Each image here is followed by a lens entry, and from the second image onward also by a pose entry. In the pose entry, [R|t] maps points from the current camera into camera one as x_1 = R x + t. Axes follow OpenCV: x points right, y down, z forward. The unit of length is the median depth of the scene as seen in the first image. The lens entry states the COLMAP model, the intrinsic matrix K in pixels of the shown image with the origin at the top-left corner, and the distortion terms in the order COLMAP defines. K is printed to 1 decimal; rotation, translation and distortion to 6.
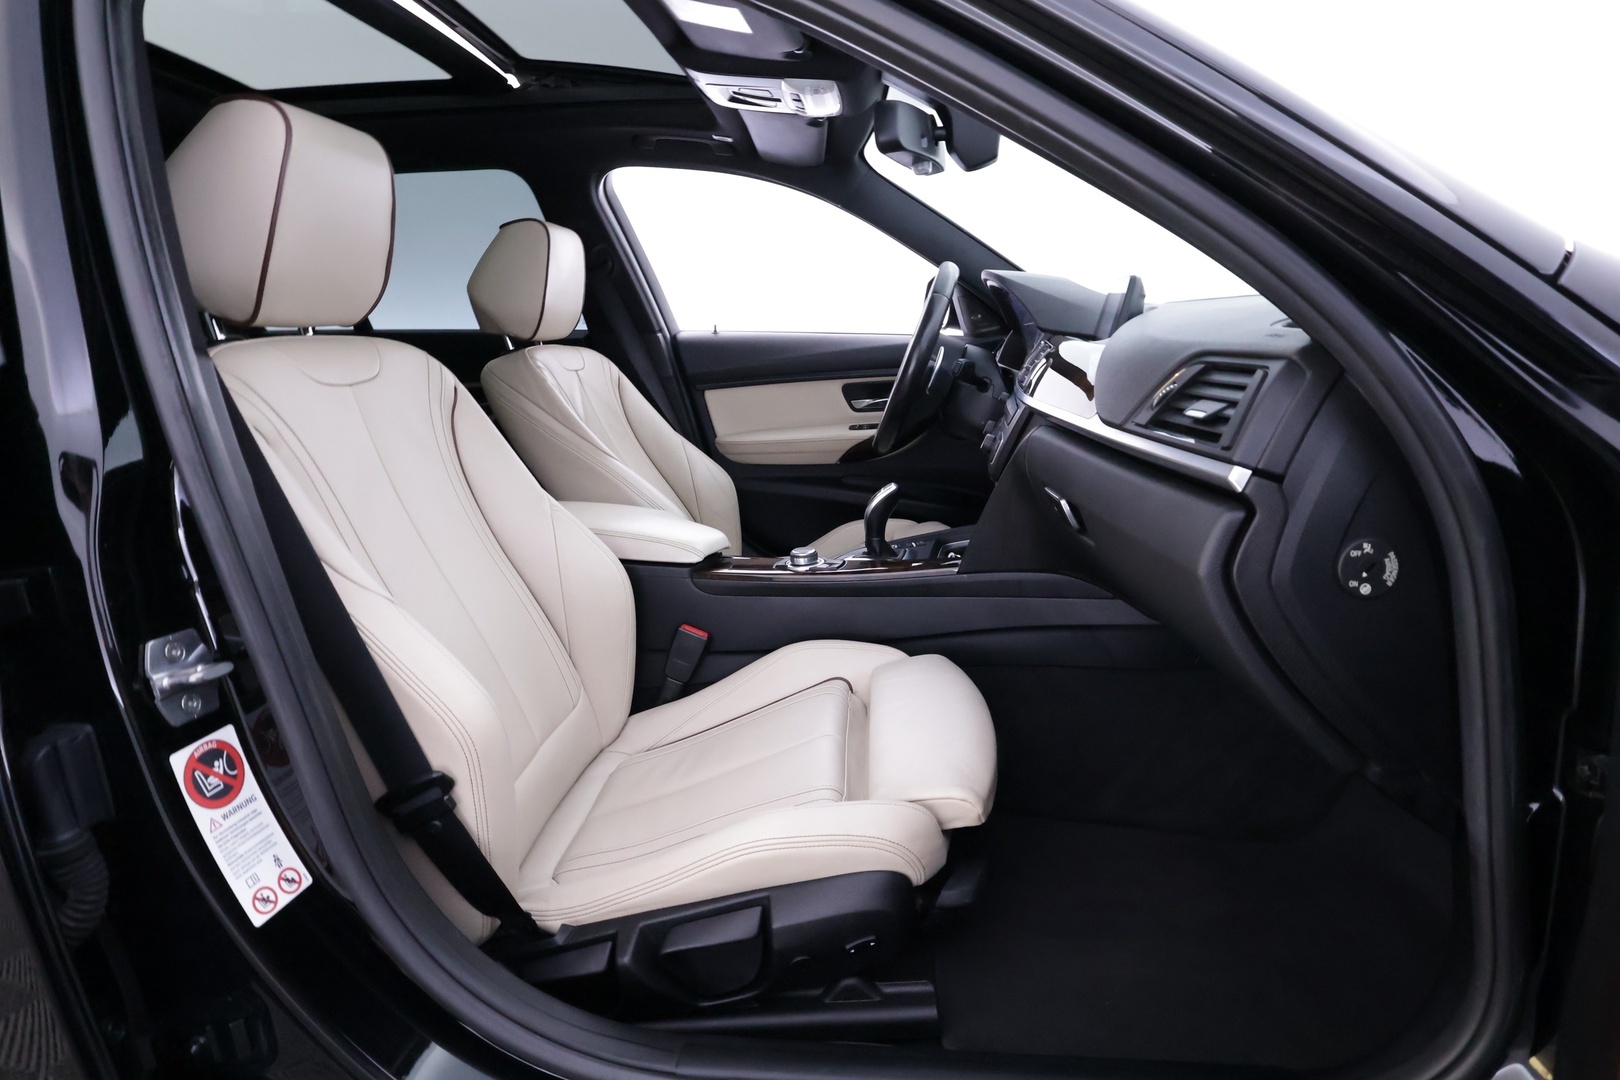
lens RADIAL K [[898.7, 0, 807.9], [0, 898.7, 541.2], [0, 0, 1]] dist [-0.002384, 0.000354]
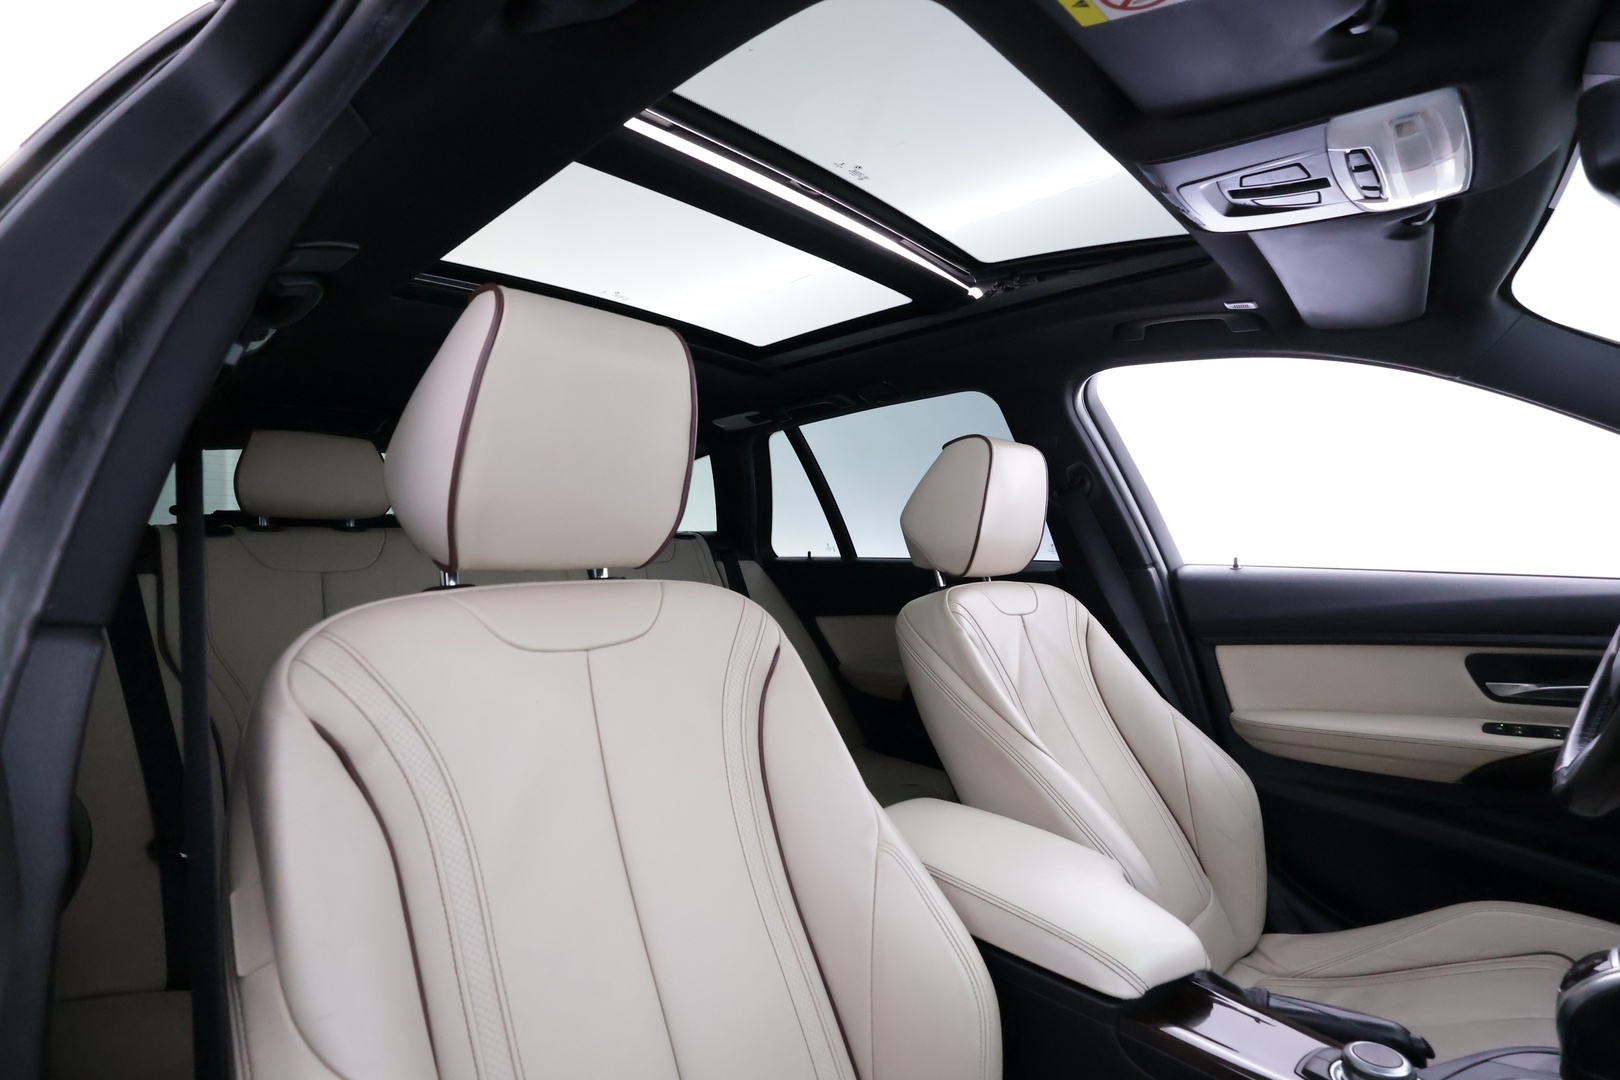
lens RADIAL K [[746.7, 0, 807.2], [0, 746.7, 534.9], [0, 0, 1]] dist [-0.004692, 0.000432]
pose [[0.781833, -0.003284, -0.623479, 0.003653], [-0.149385, 0.969873, -0.192435, -0.105241], [0.605328, 0.243590, 0.757788, 0.378898]]
